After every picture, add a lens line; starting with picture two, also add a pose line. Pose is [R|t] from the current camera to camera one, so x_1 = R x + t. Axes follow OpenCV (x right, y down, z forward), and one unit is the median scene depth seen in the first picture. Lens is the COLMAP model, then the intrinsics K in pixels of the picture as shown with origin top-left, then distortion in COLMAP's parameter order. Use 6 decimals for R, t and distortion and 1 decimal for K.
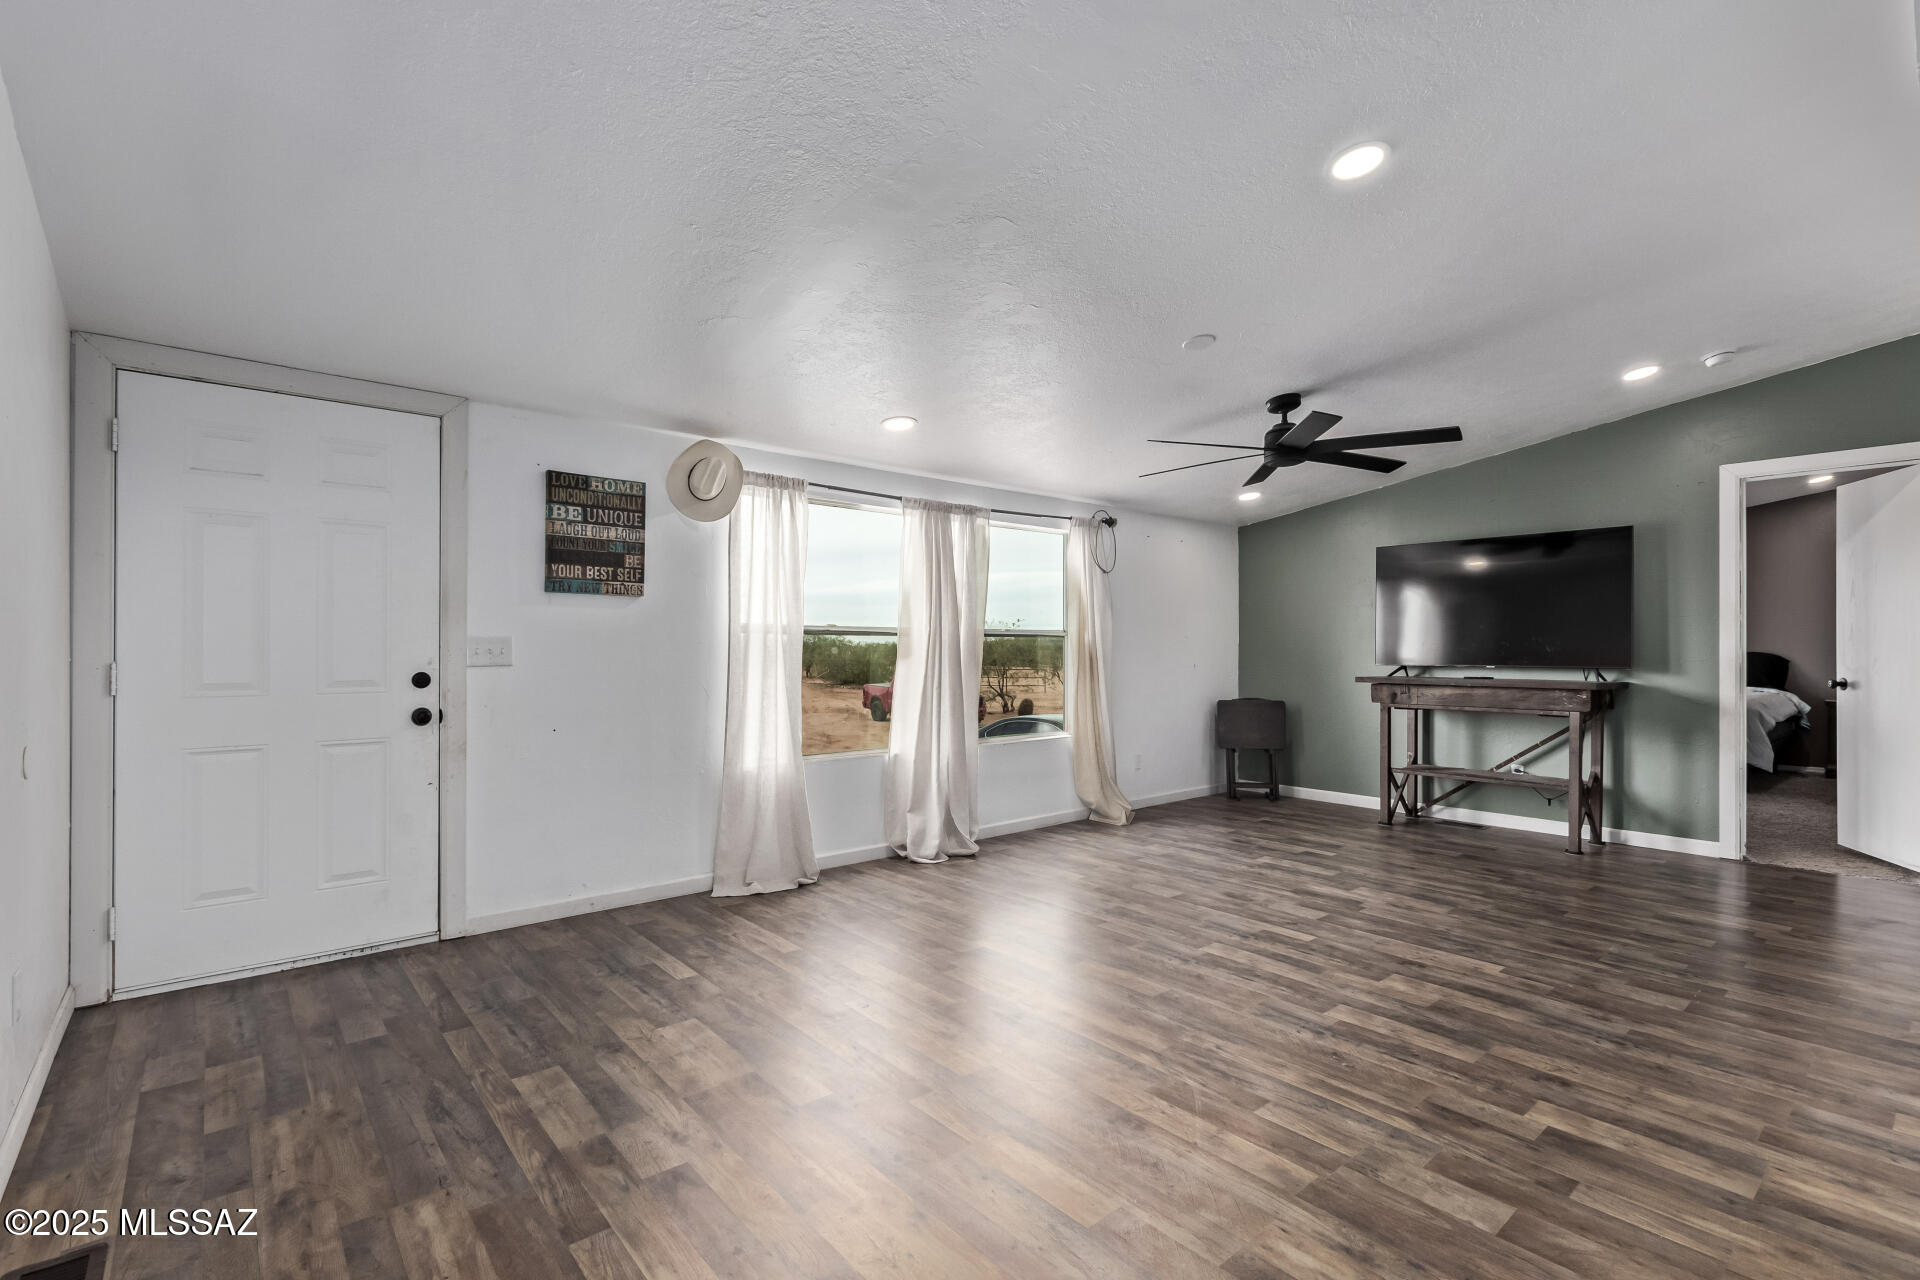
lens RADIAL K [[872.4, 0, 960.0], [0, 872.4, 640.0], [0, 0, 1]] dist [0.001854, -0.000122]
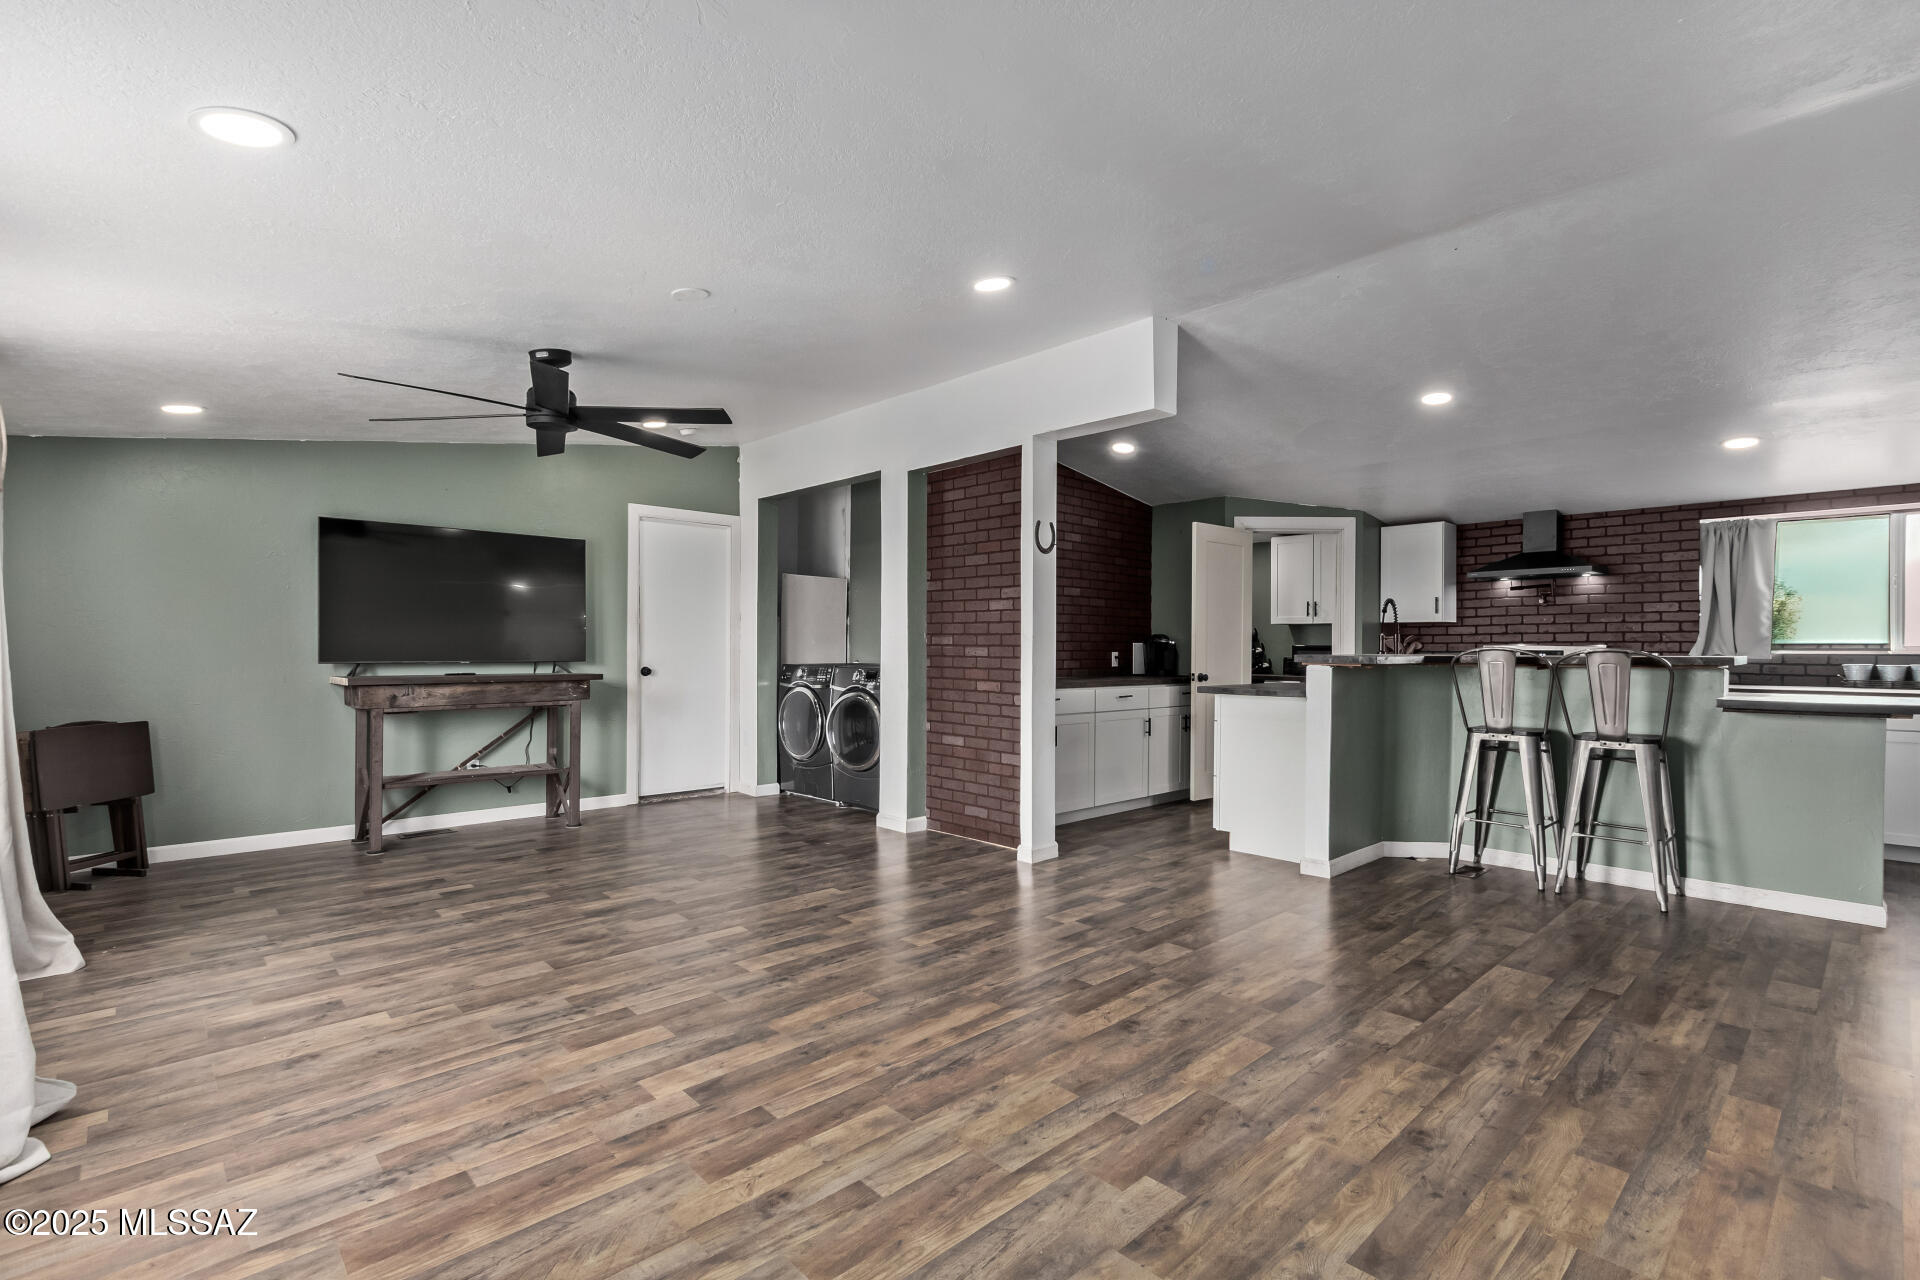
lens RADIAL K [[872.4, 0, 960.0], [0, 872.4, 640.0], [0, 0, 1]] dist [0.001854, -0.000122]
pose [[-0.055144, 0.005701, 0.998462, -0.565173], [-0.015253, 0.999862, -0.006551, 0.003984], [-0.998362, -0.015591, -0.055049, 0.708802]]
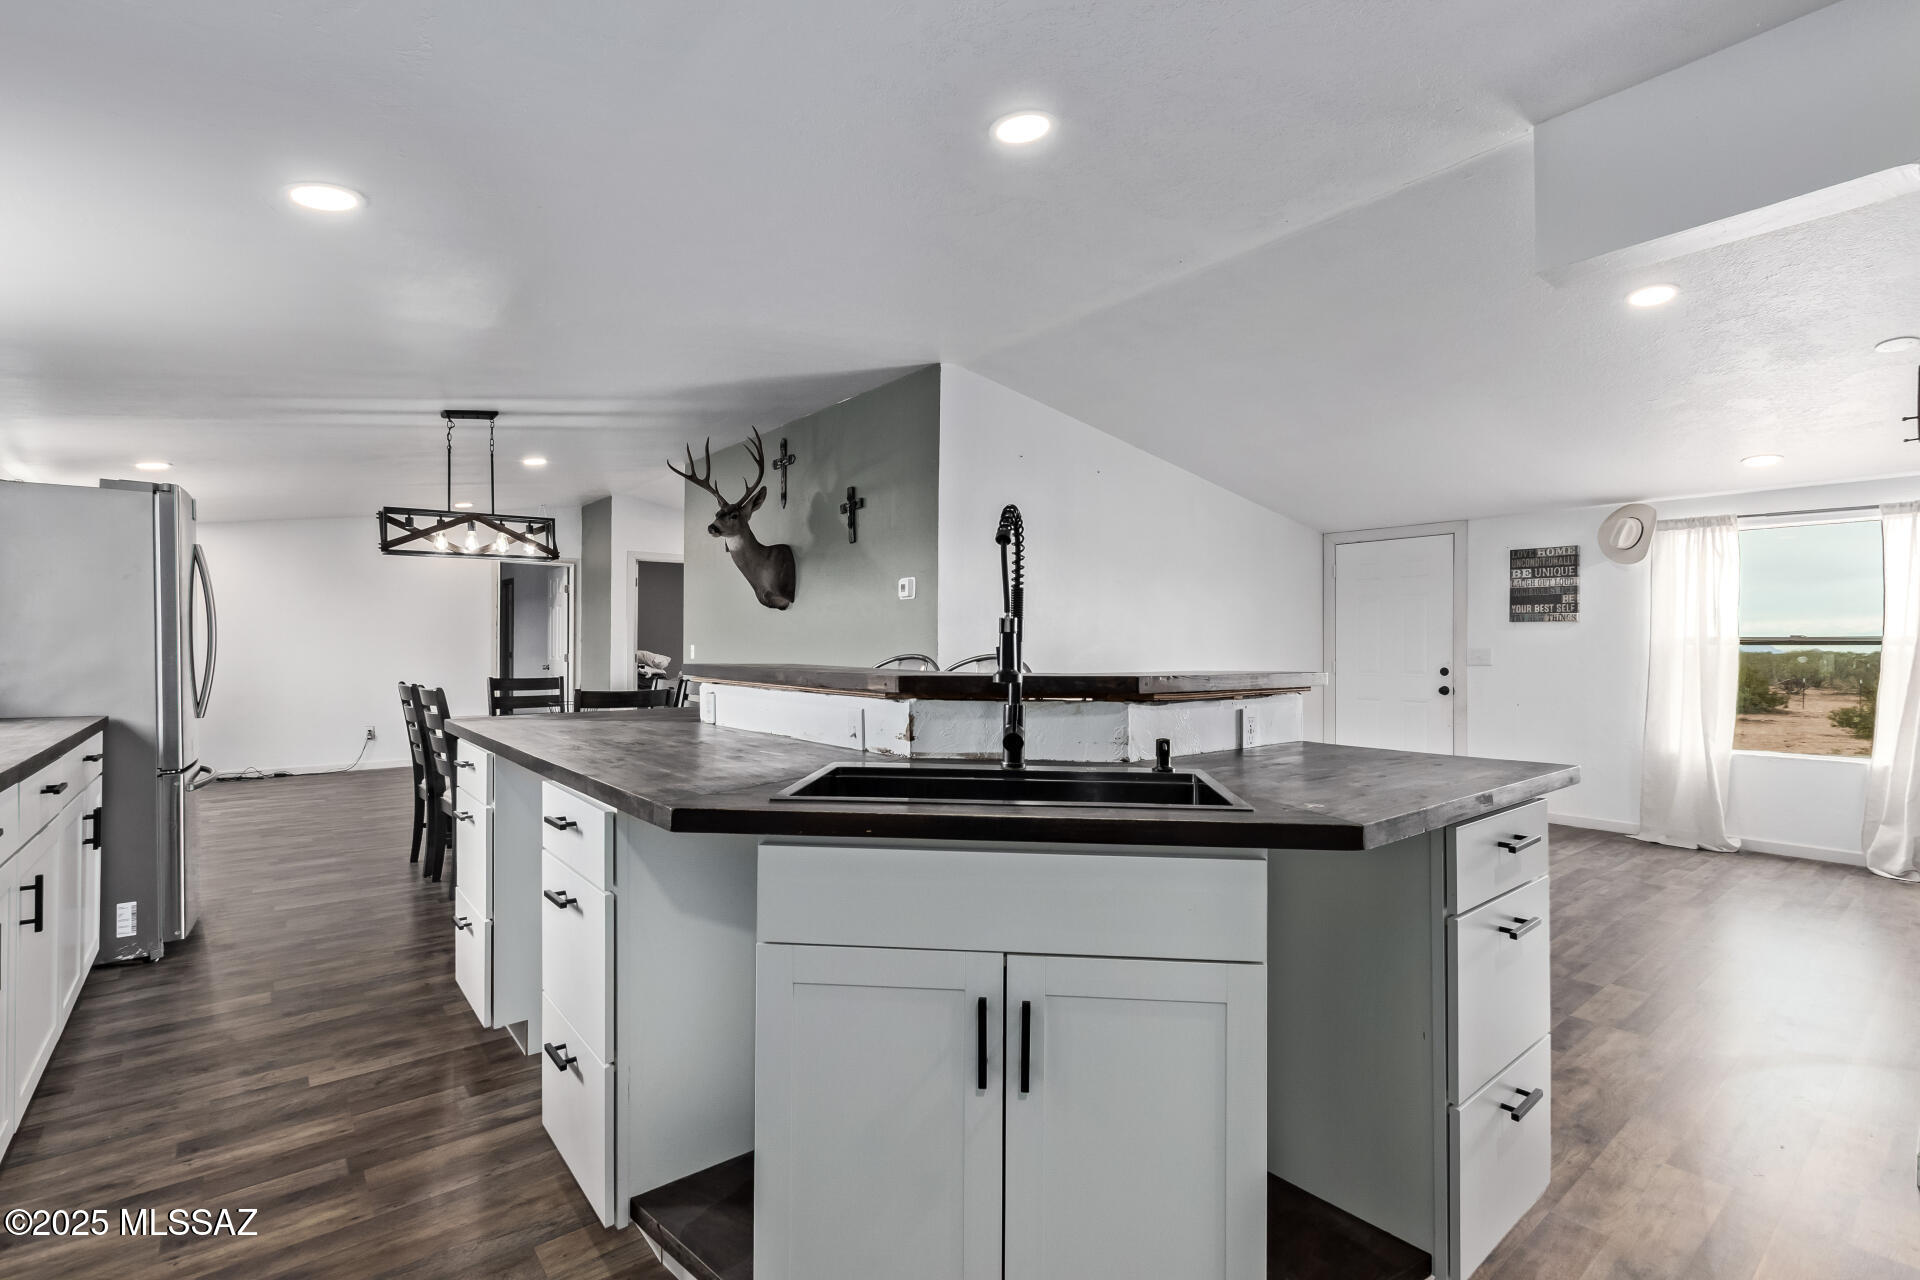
lens RADIAL K [[882.8, 0, 960.0], [0, 882.8, 640.0], [0, 0, 1]] dist [0.026740, -0.012505]
pose [[-0.030270, -0.012286, -0.999466, 1.212488], [0.004437, 0.999913, -0.012426, -0.003718], [0.999532, -0.004811, -0.030213, -0.012030]]
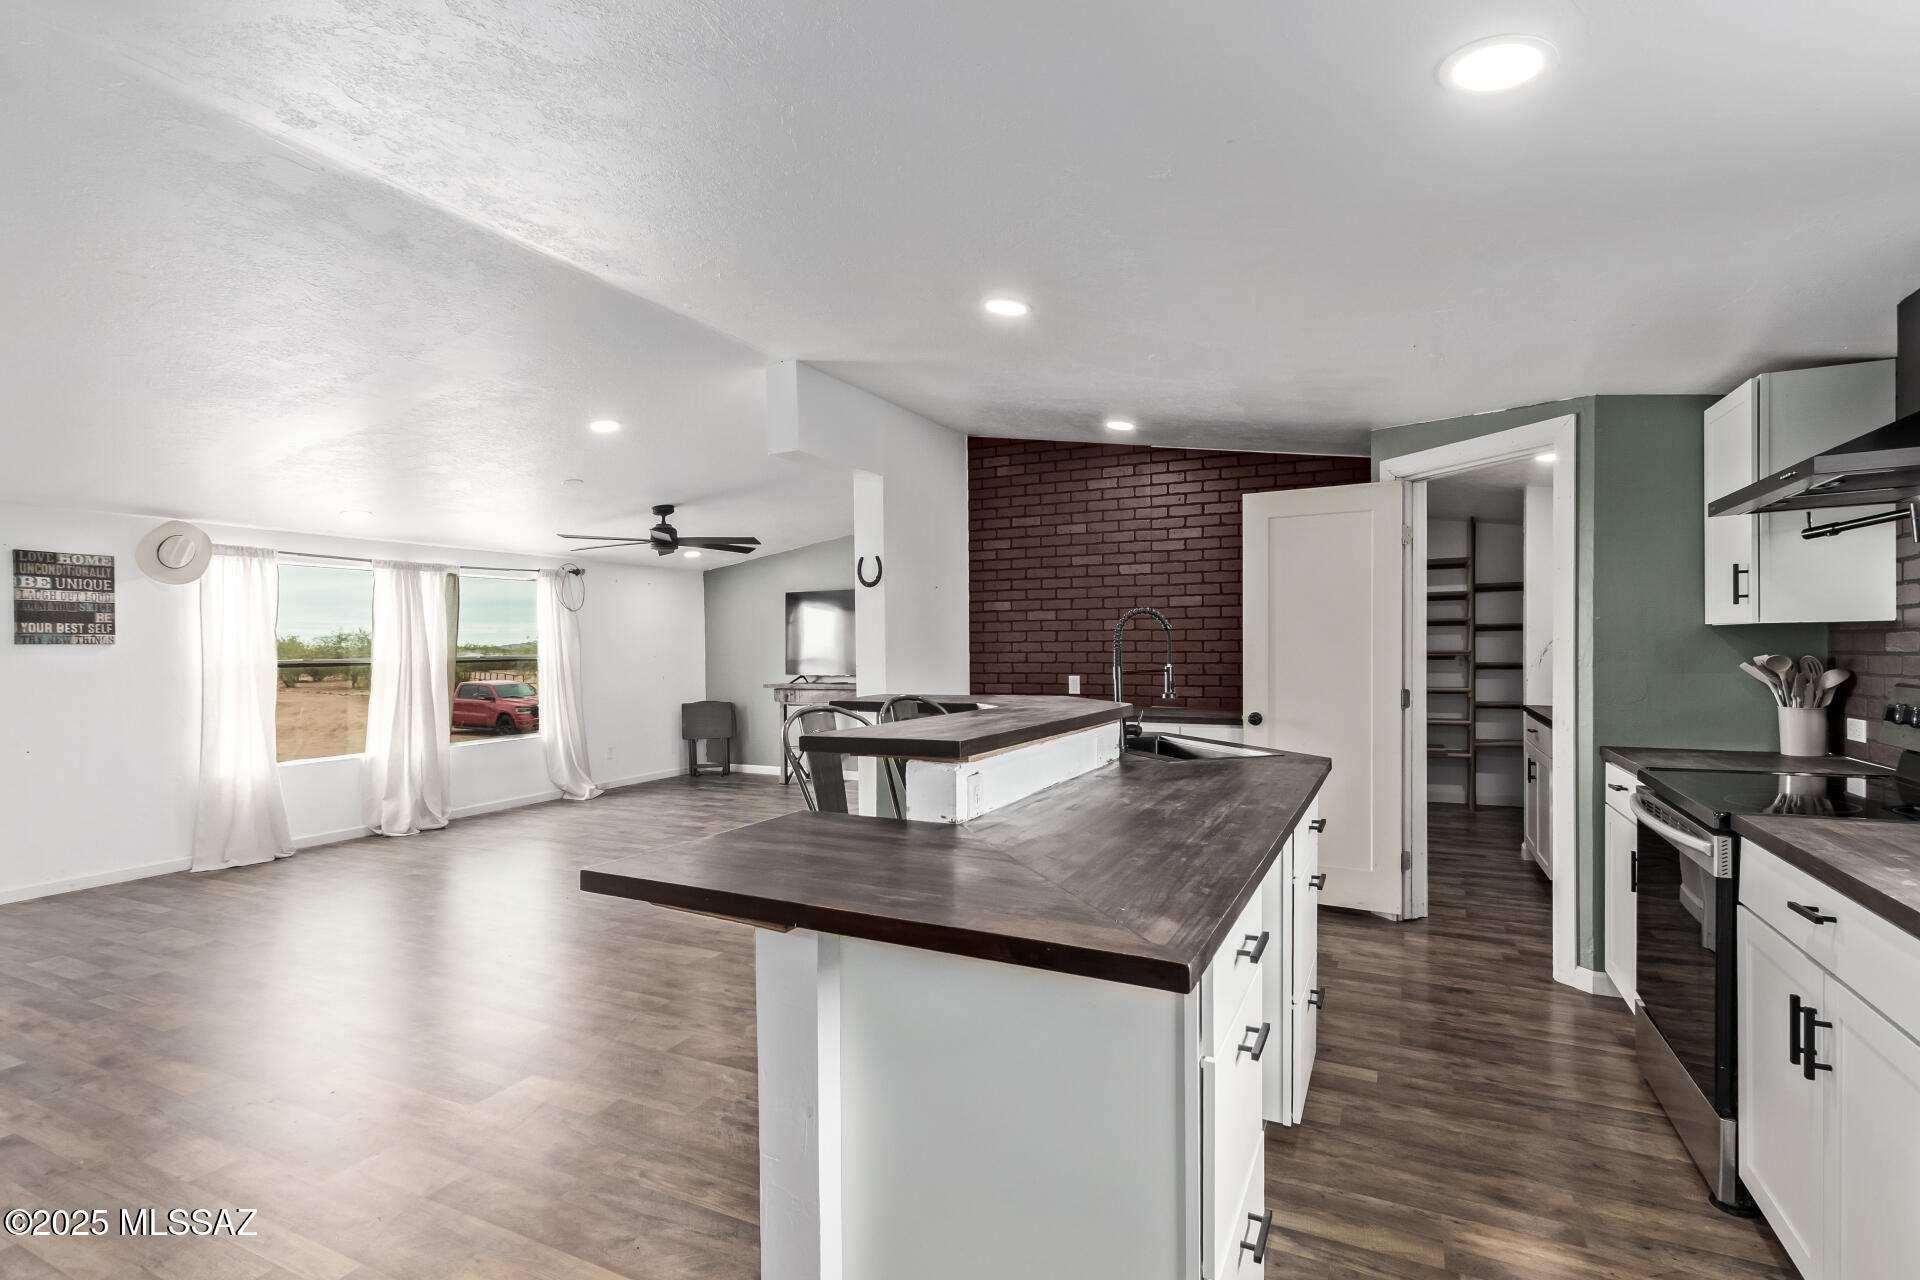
lens RADIAL K [[896.8, 0, 956.6], [0, 896.8, 661.9], [0, 0, 1]] dist [0.033926, -0.012365]
pose [[0.919034, -0.019883, 0.393676, 0.247674], [0.008962, 0.999523, 0.029561, -0.054315], [-0.394076, -0.023640, 0.918774, -0.733657]]
